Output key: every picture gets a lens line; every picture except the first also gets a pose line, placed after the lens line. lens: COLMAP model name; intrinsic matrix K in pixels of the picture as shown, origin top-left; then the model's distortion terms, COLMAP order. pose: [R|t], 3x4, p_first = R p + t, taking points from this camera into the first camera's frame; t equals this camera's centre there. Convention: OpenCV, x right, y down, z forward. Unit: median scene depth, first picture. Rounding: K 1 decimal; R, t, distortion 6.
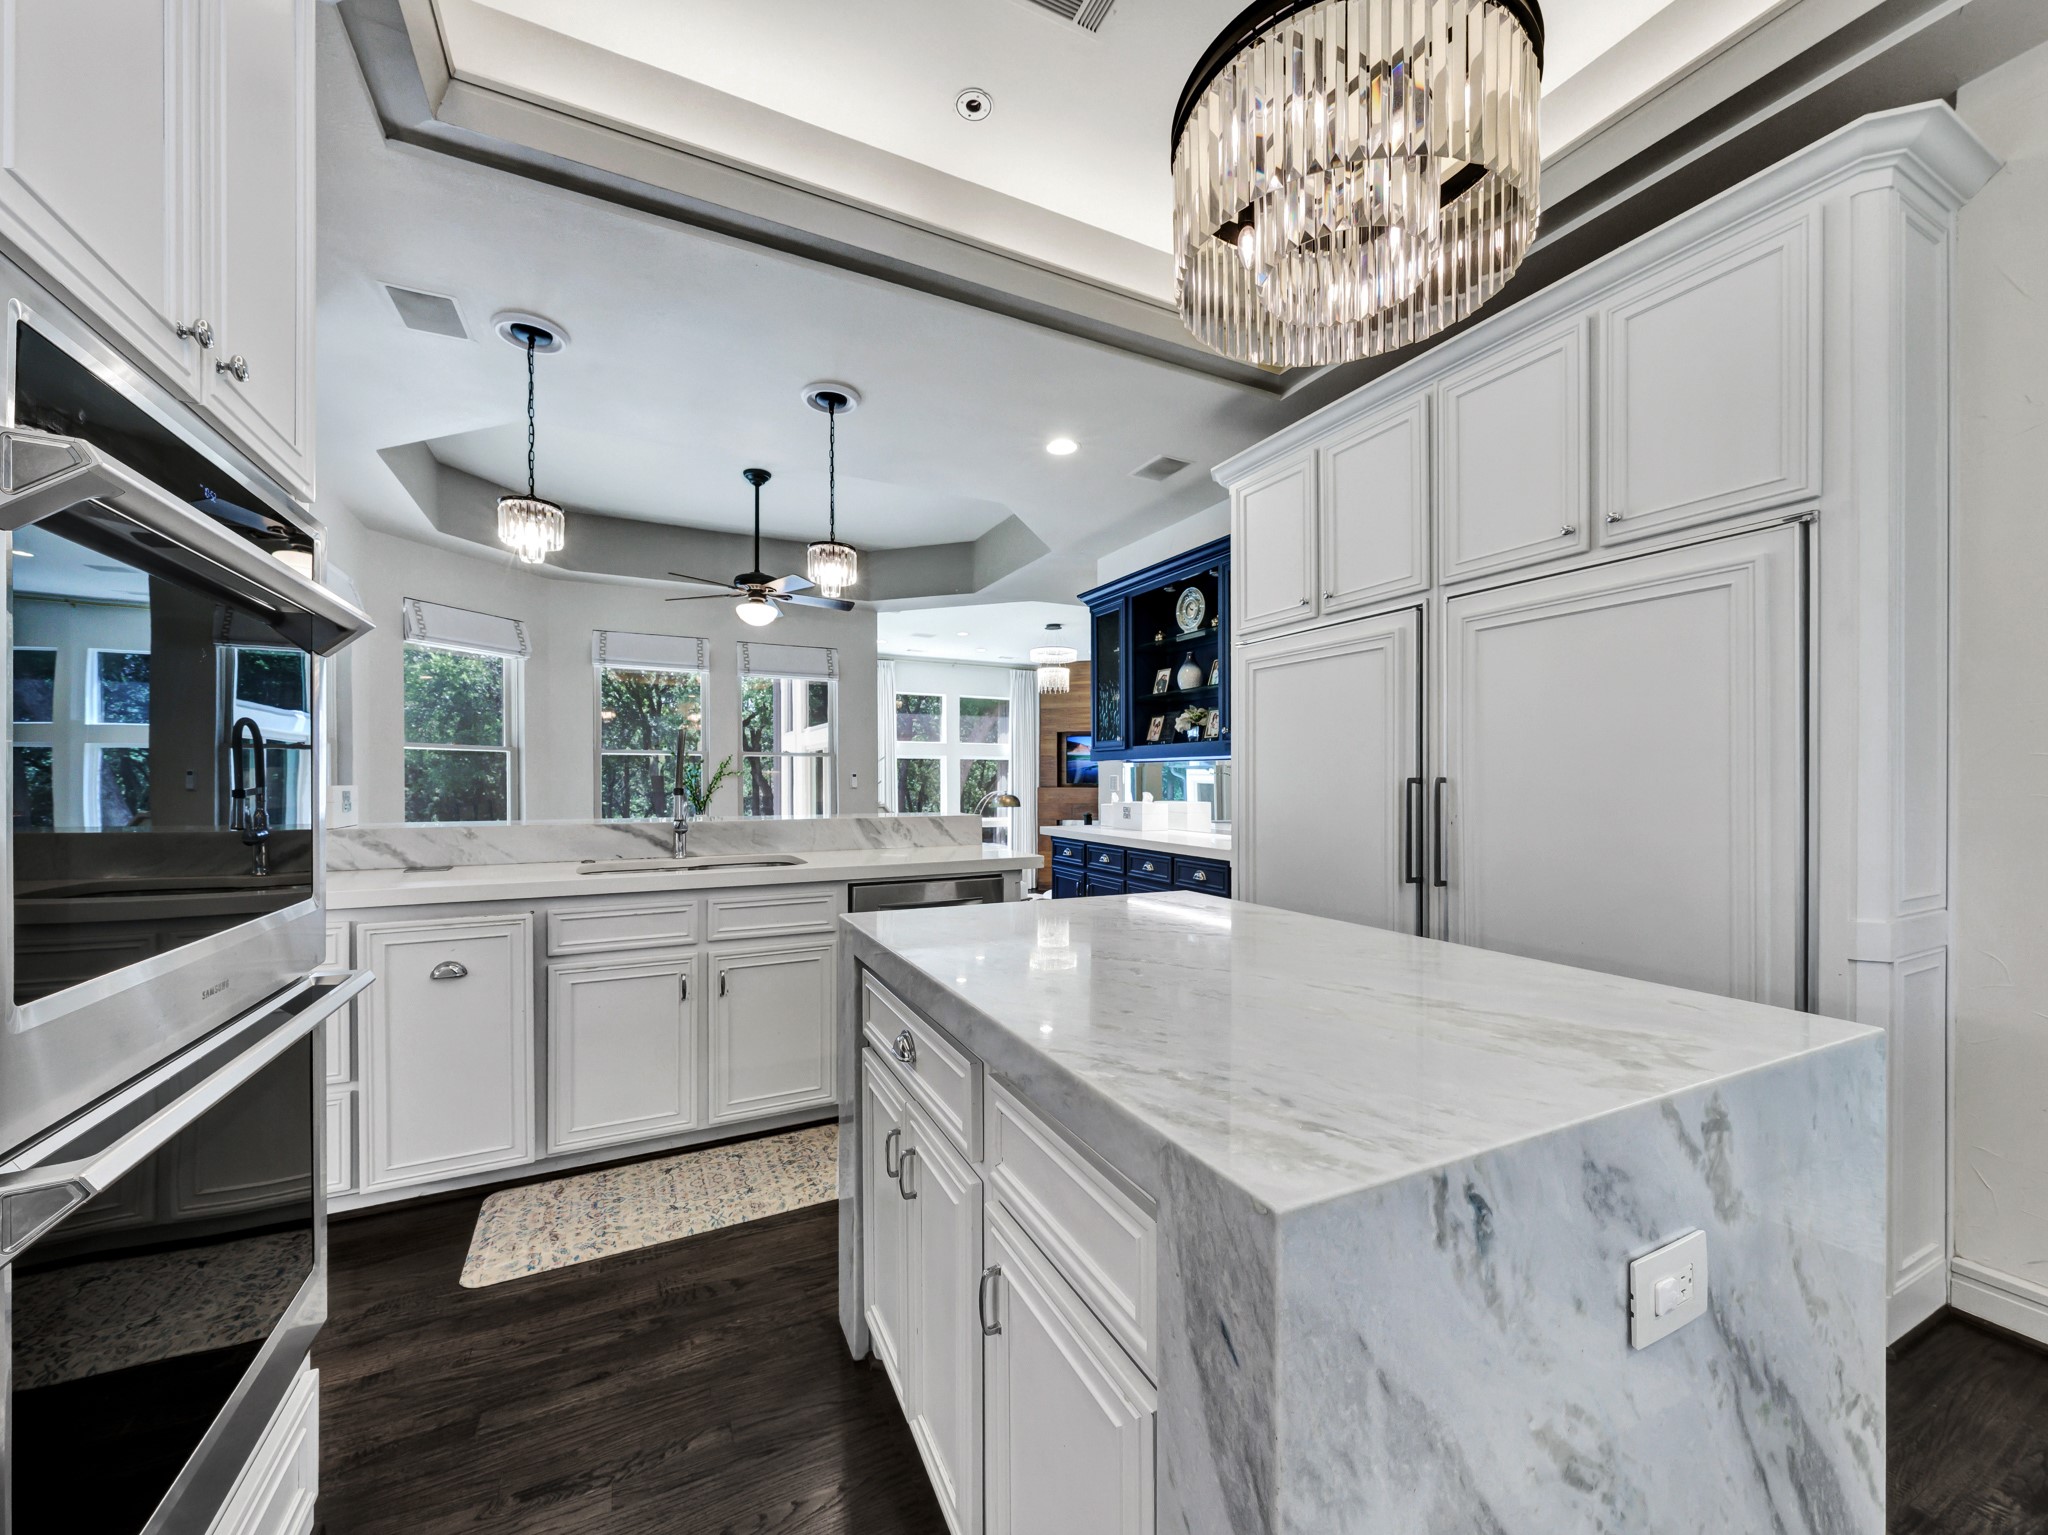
lens RADIAL K [[772.3, 0, 988.4], [0, 772.3, 765.2], [0, 0, 1]] dist [-0.000181, 0.000071]
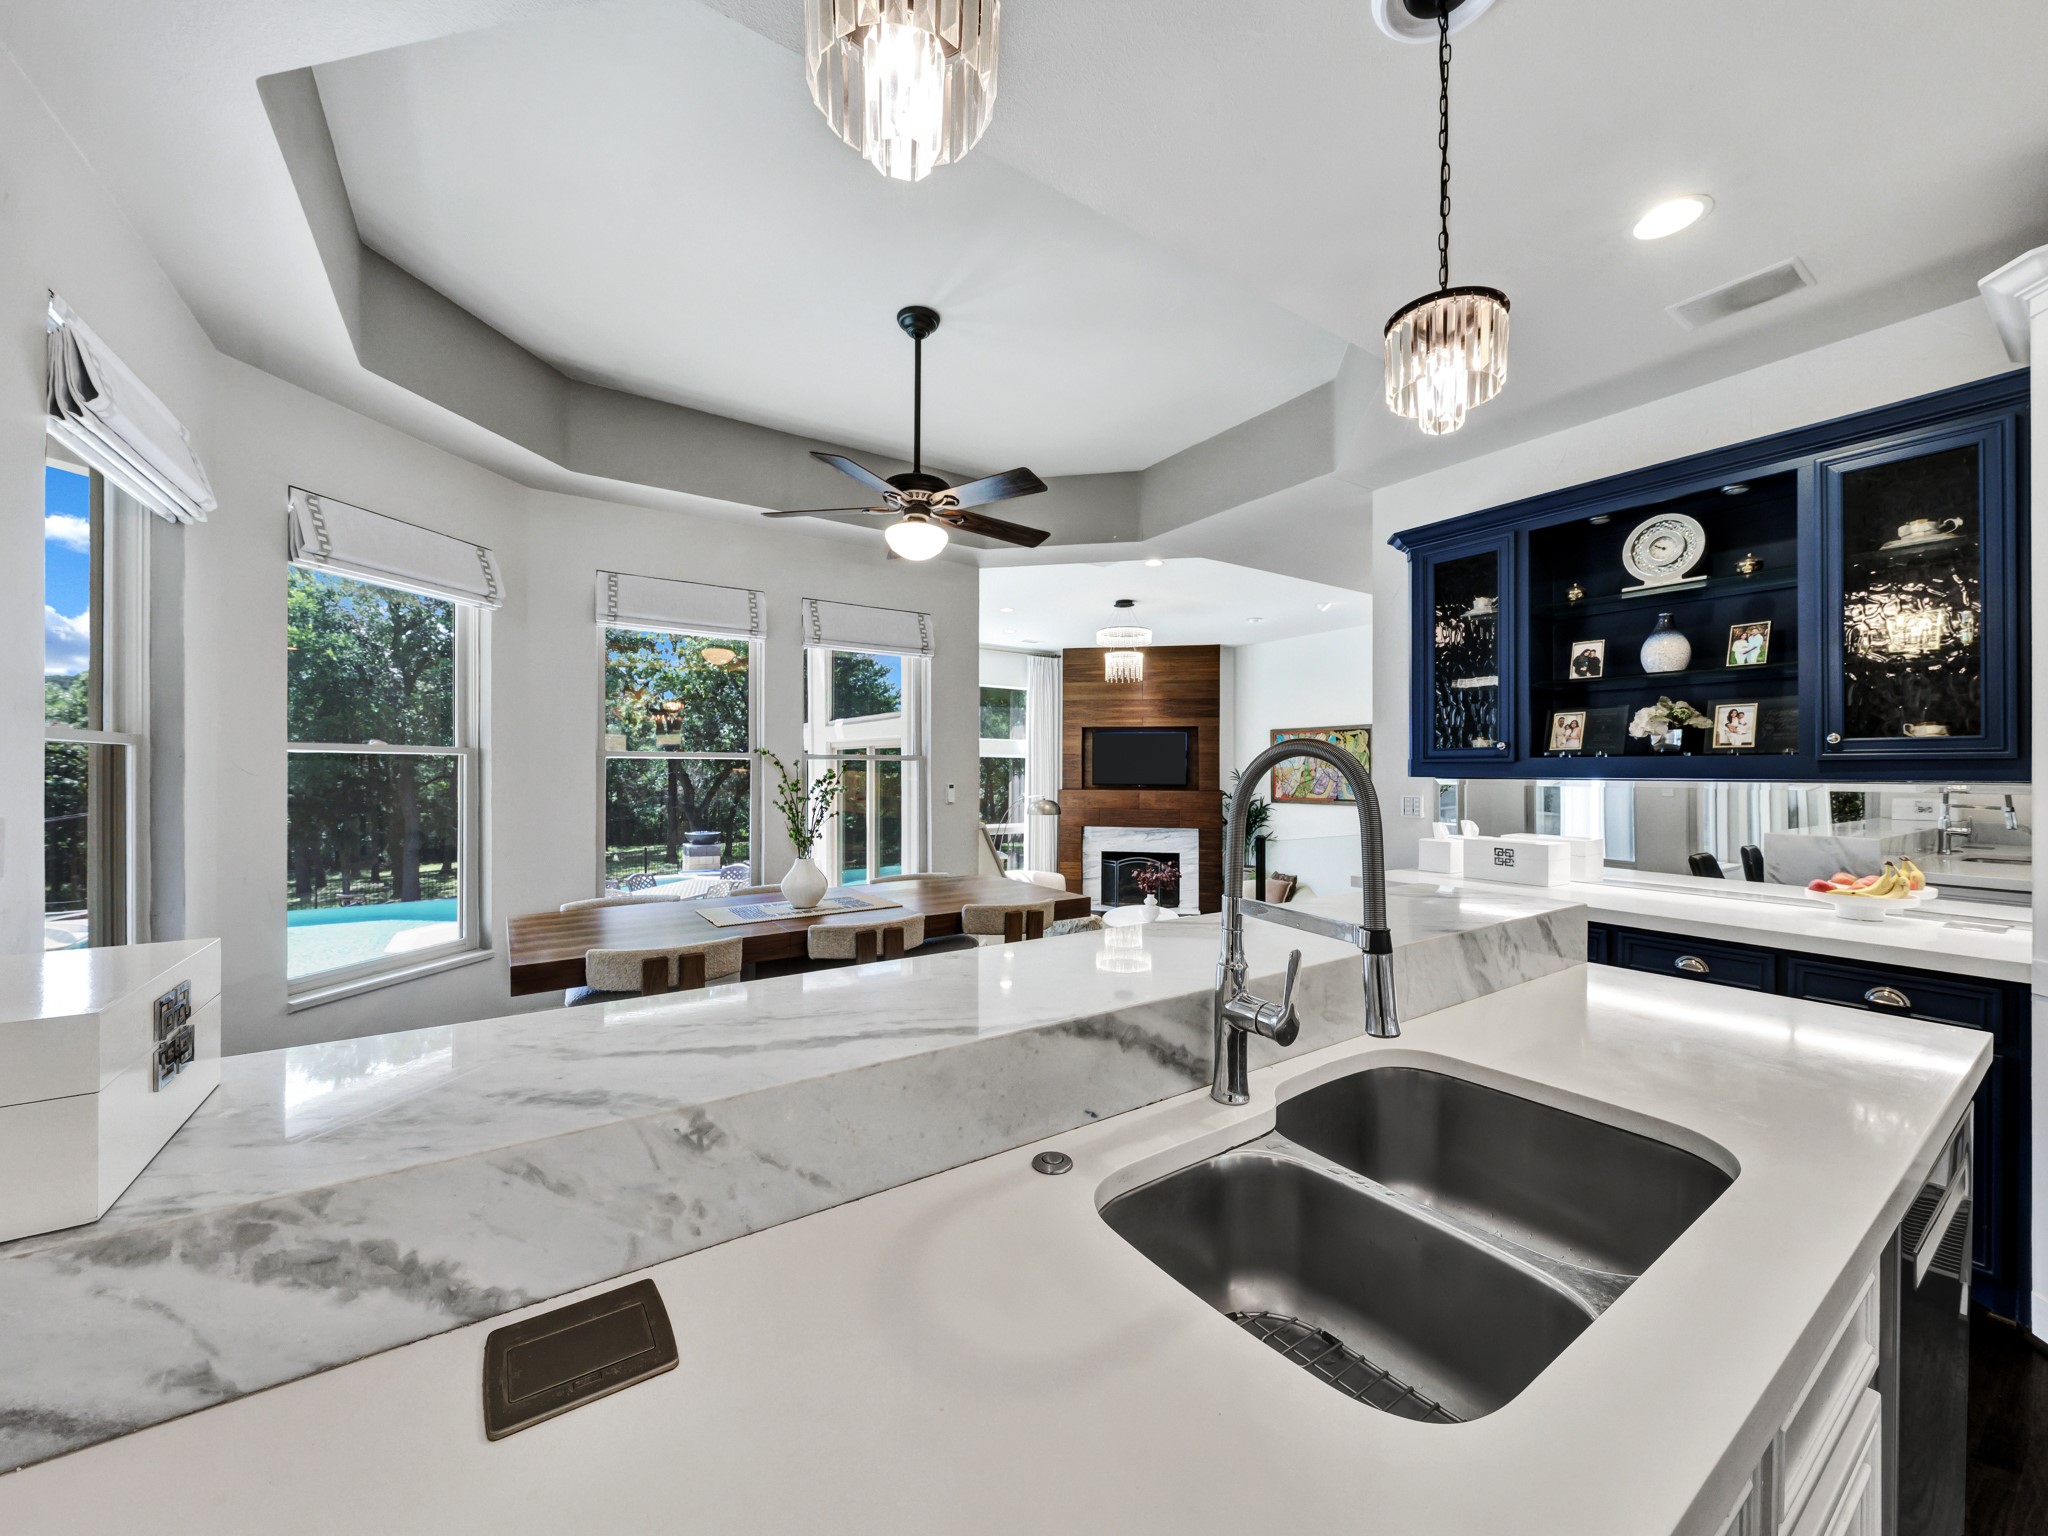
lens RADIAL K [[772.3, 0, 1012.2], [0, 772.3, 753.9], [0, 0, 1]] dist [-0.000181, 0.000071]
pose [[0.990840, 0.005406, 0.134934, -0.301156], [-0.004718, 0.999974, -0.005418, -0.019285], [-0.134959, 0.004732, 0.990840, 0.361364]]
